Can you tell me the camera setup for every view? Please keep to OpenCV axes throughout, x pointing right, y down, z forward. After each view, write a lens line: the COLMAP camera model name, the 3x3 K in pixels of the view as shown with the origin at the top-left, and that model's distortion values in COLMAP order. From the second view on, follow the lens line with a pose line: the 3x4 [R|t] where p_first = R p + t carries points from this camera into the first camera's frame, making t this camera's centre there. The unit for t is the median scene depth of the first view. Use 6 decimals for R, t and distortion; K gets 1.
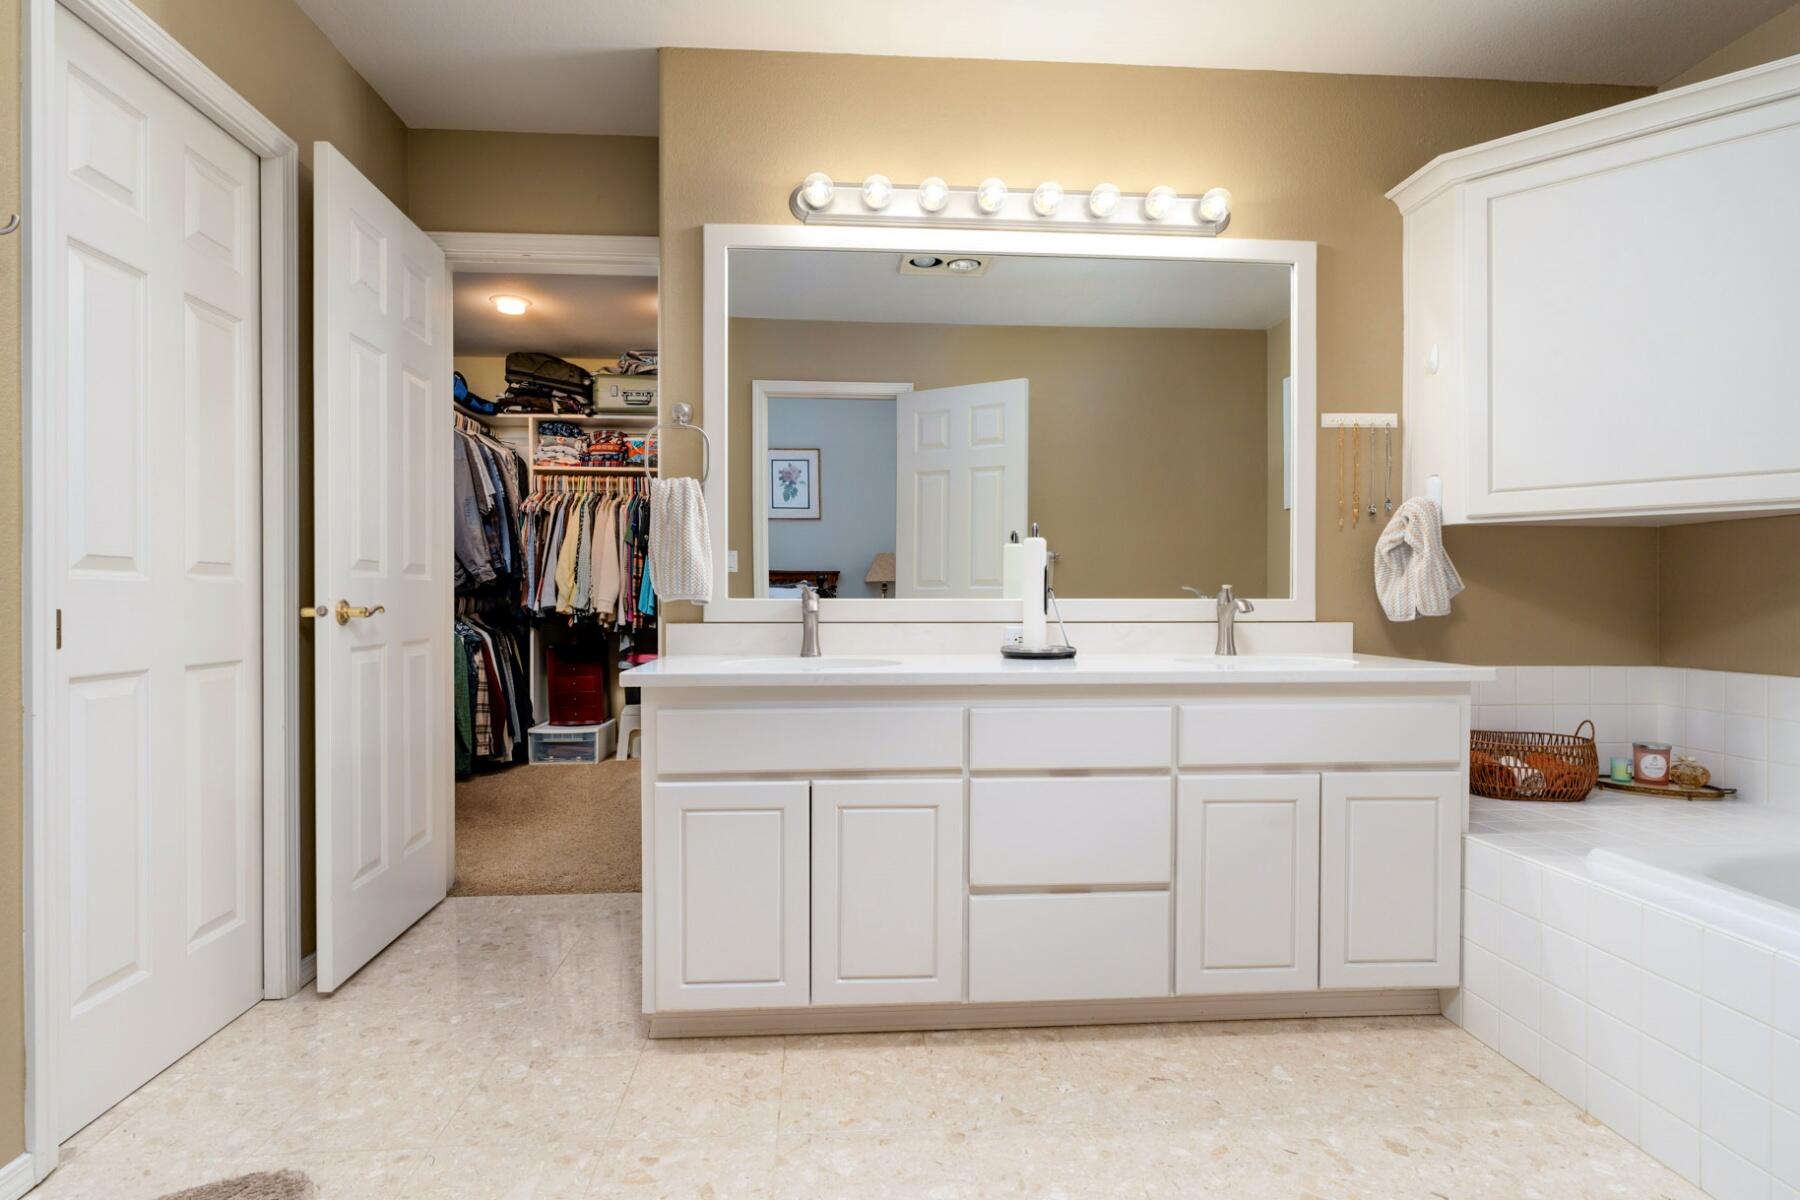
lens RADIAL K [[904.5, 0, 870.1], [0, 904.5, 601.7], [0, 0, 1]] dist [-0.011696, 0.000162]
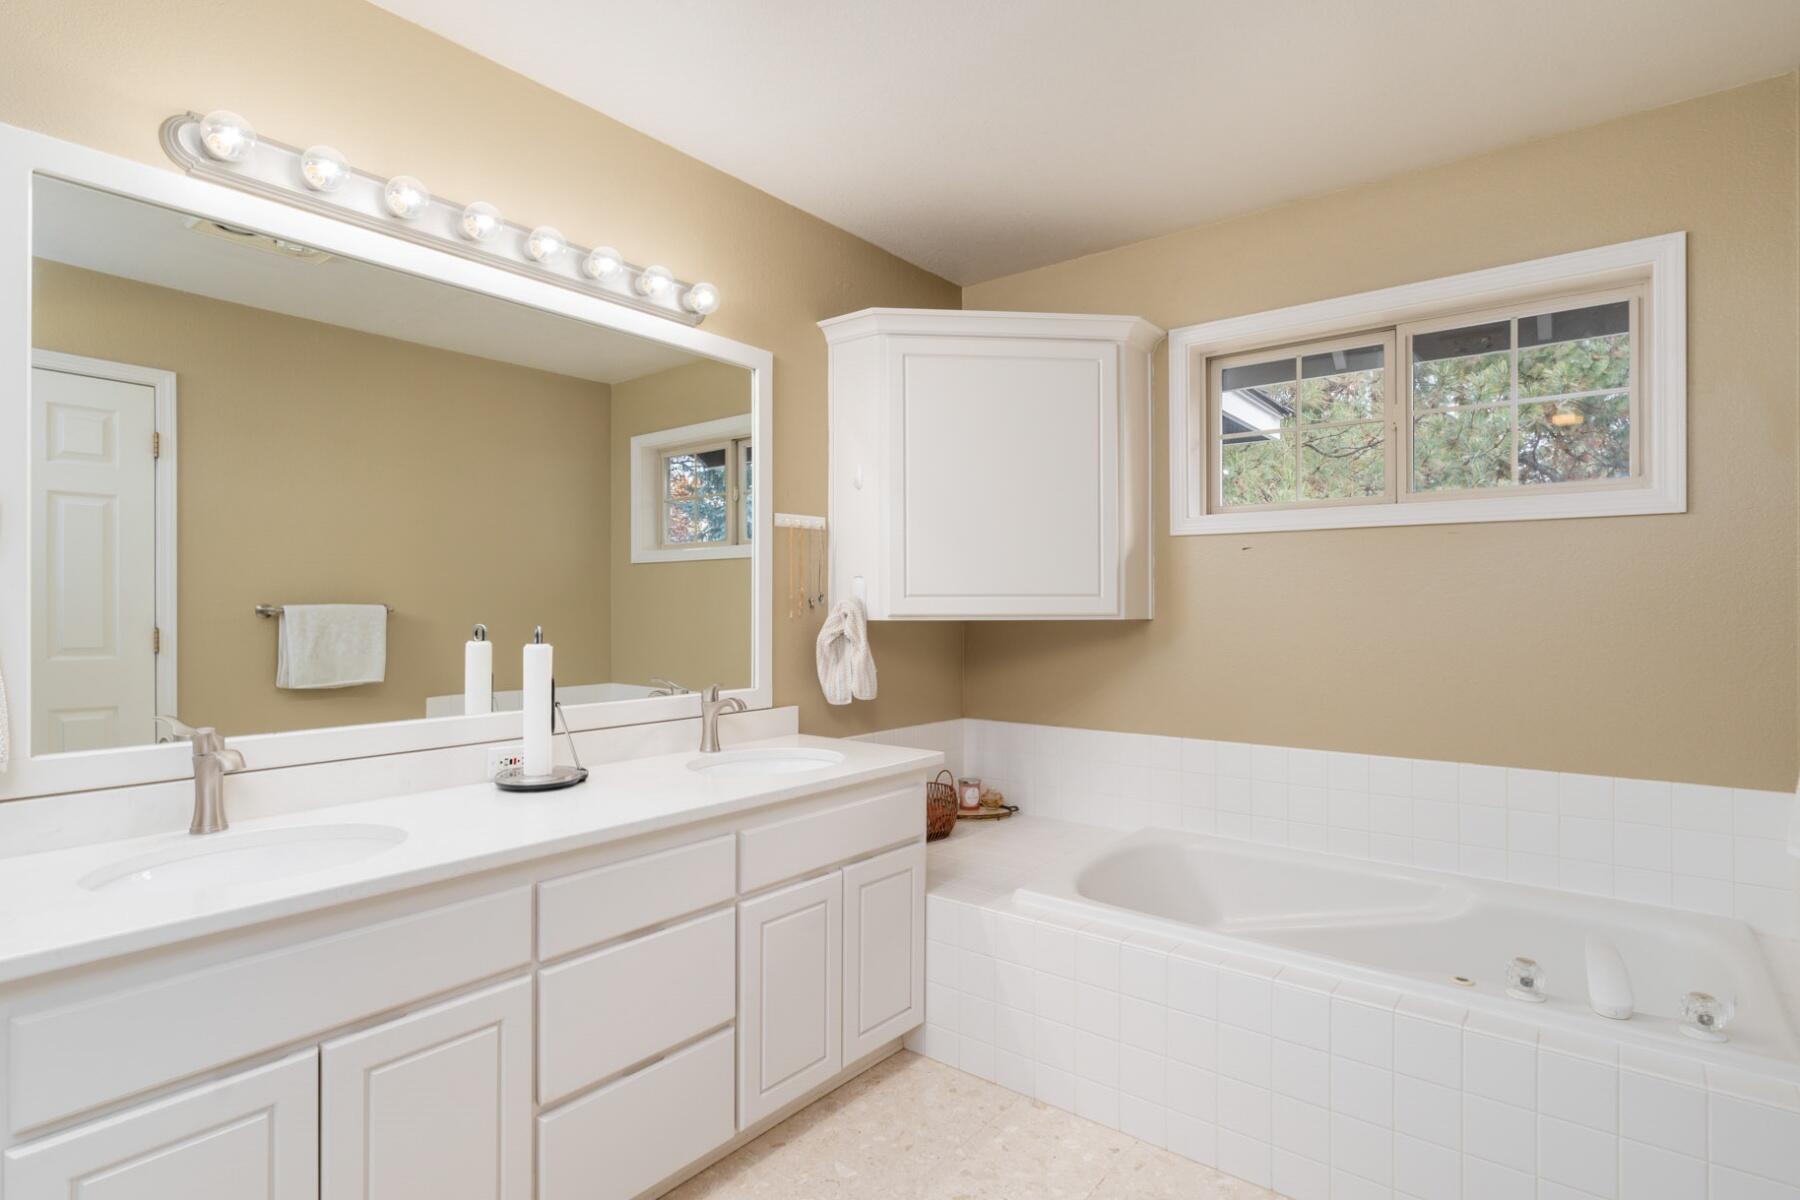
lens RADIAL K [[904.5, 0, 870.1], [0, 904.5, 601.7], [0, 0, 1]] dist [-0.011696, 0.000162]
pose [[0.676275, -0.000356, 0.736649, -0.223799], [0.008407, 0.999938, -0.007235, -0.098746], [-0.736601, 0.011086, 0.676236, 0.197080]]
